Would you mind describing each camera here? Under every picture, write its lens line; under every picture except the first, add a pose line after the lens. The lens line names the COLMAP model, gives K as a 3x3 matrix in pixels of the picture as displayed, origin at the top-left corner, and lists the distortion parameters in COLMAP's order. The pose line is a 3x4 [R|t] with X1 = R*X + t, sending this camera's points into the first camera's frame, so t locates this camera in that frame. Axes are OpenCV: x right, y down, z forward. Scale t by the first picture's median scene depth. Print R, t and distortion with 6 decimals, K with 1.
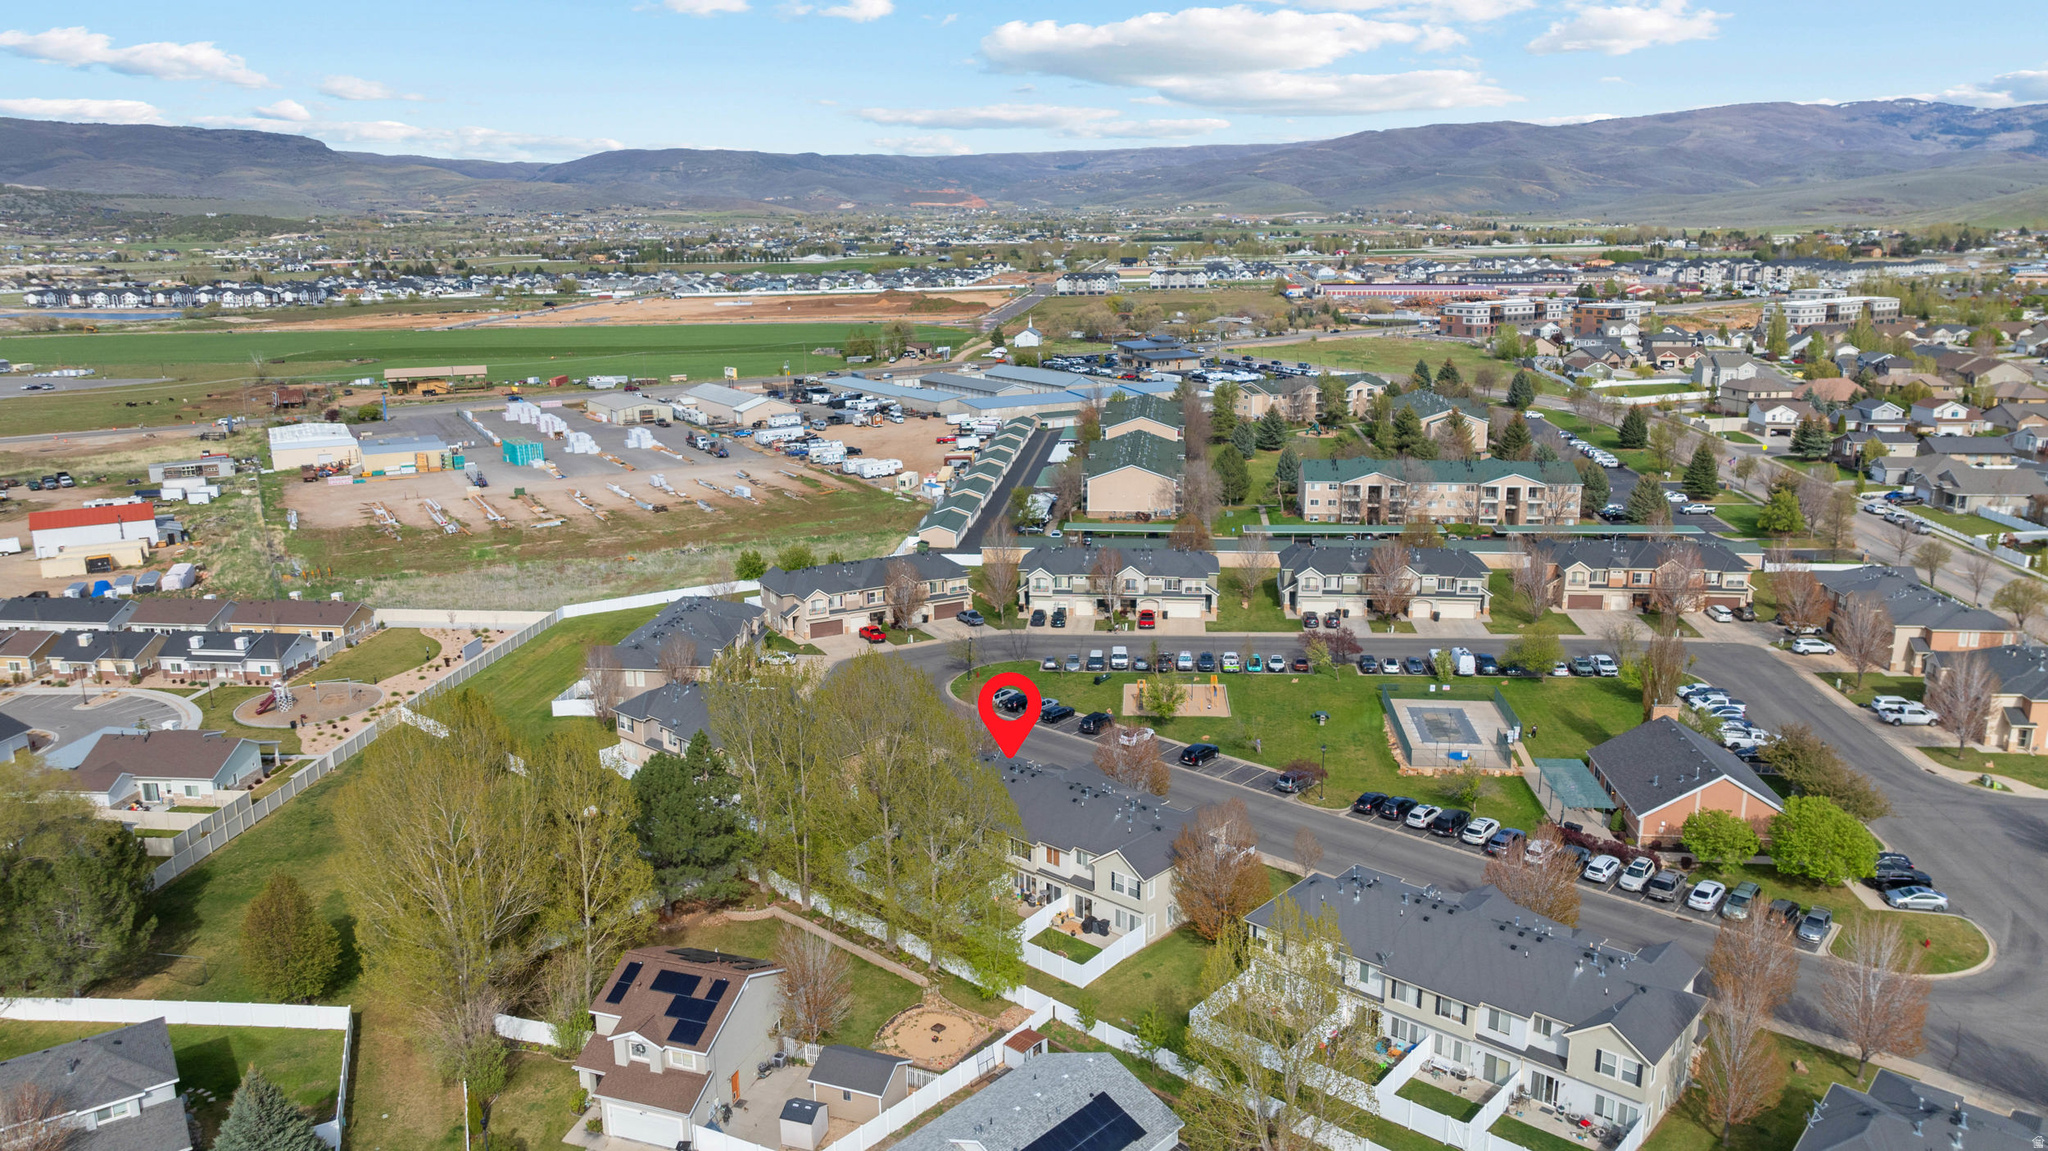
lens RADIAL K [[1438.8, 0, 1036.3], [0, 1438.8, 580.9], [0, 0, 1]] dist [-0.050265, 0.062931]
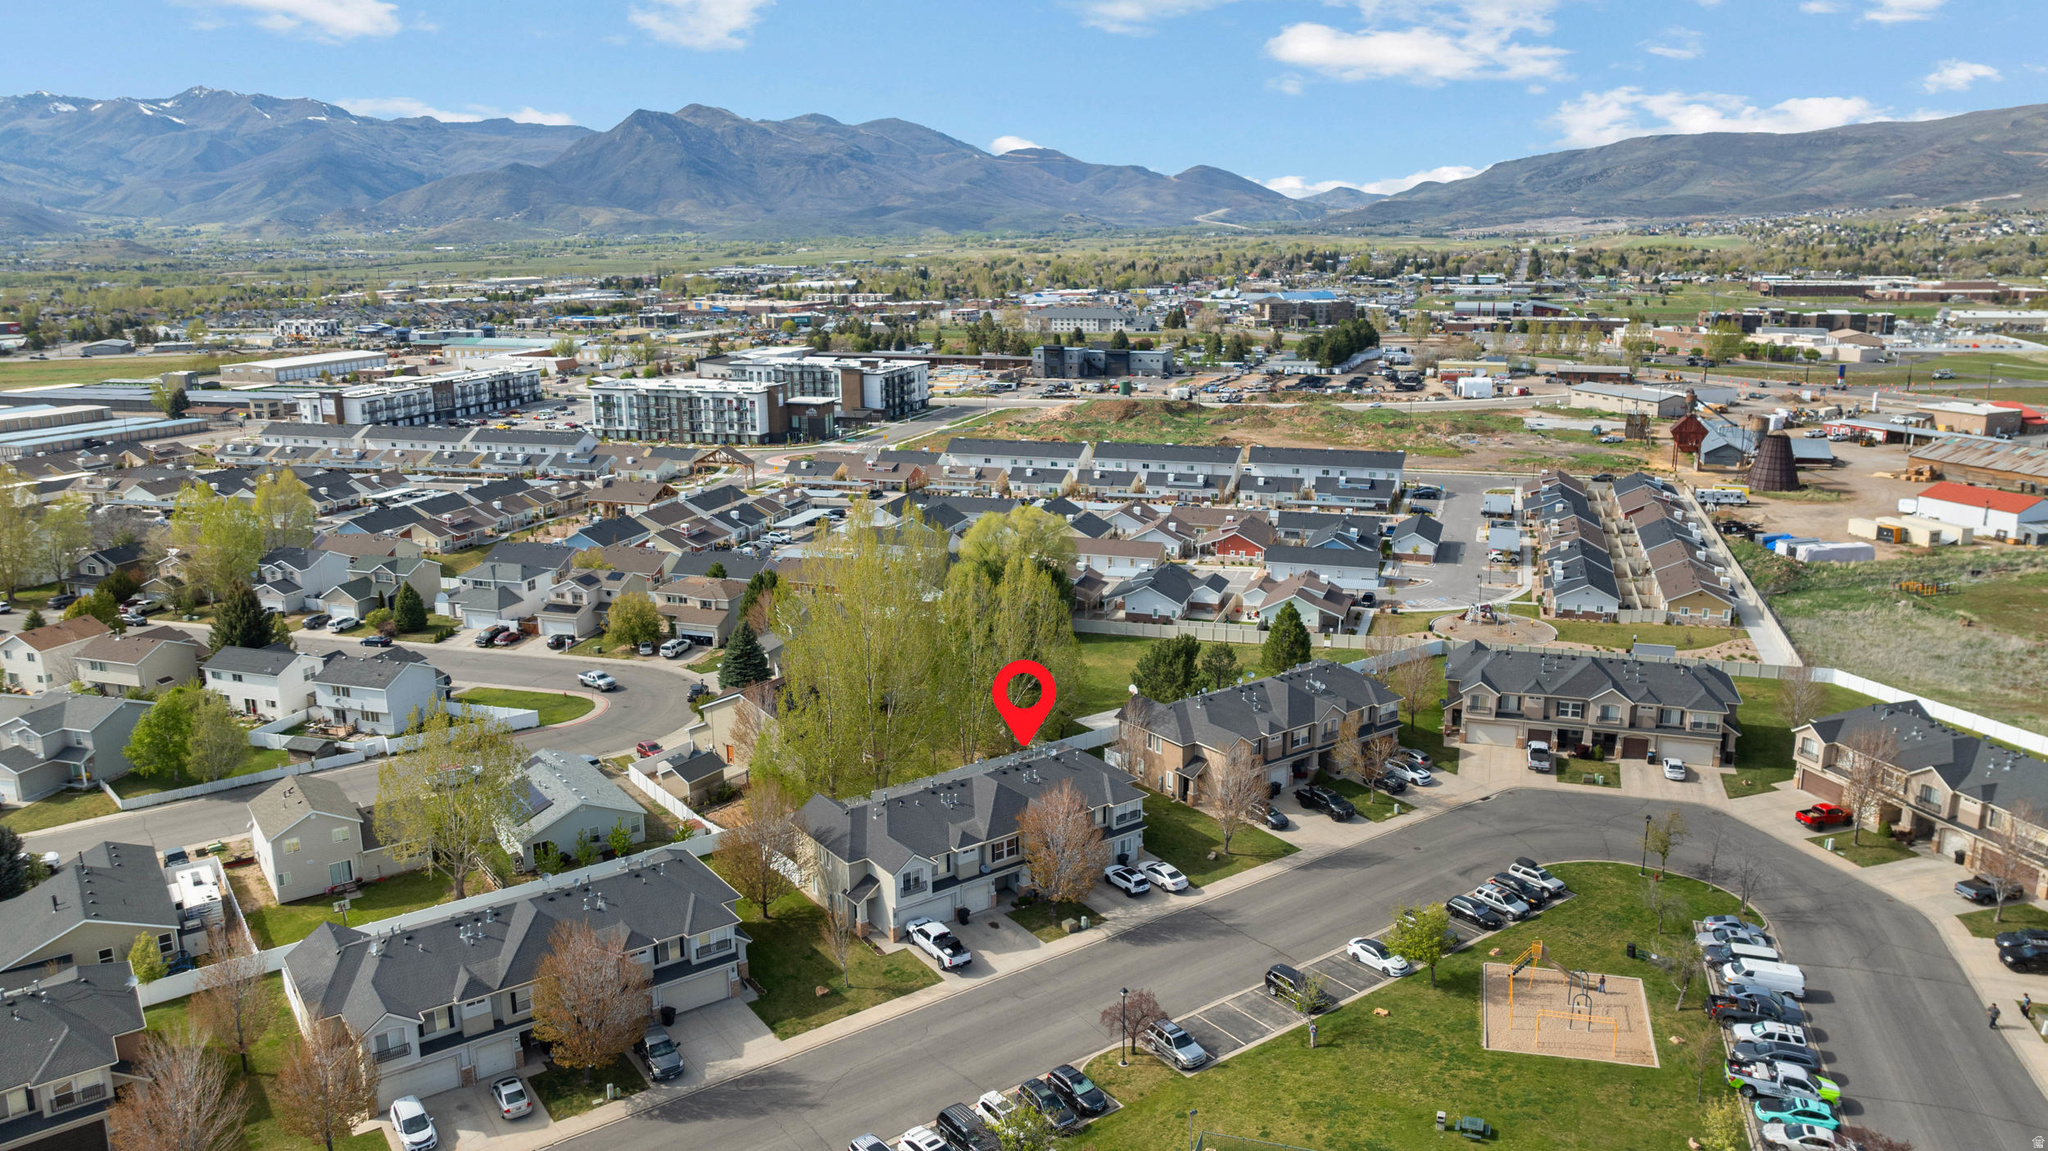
lens RADIAL K [[1444.9, 0, 1026.5], [0, 1444.9, 565.0], [0, 0, 1]] dist [-0.040785, 0.046407]
pose [[-0.214070, 0.231587, -0.948969, 0.425944], [-0.221681, 0.934624, 0.278094, -0.130558], [0.951331, 0.269900, -0.148736, 0.533934]]
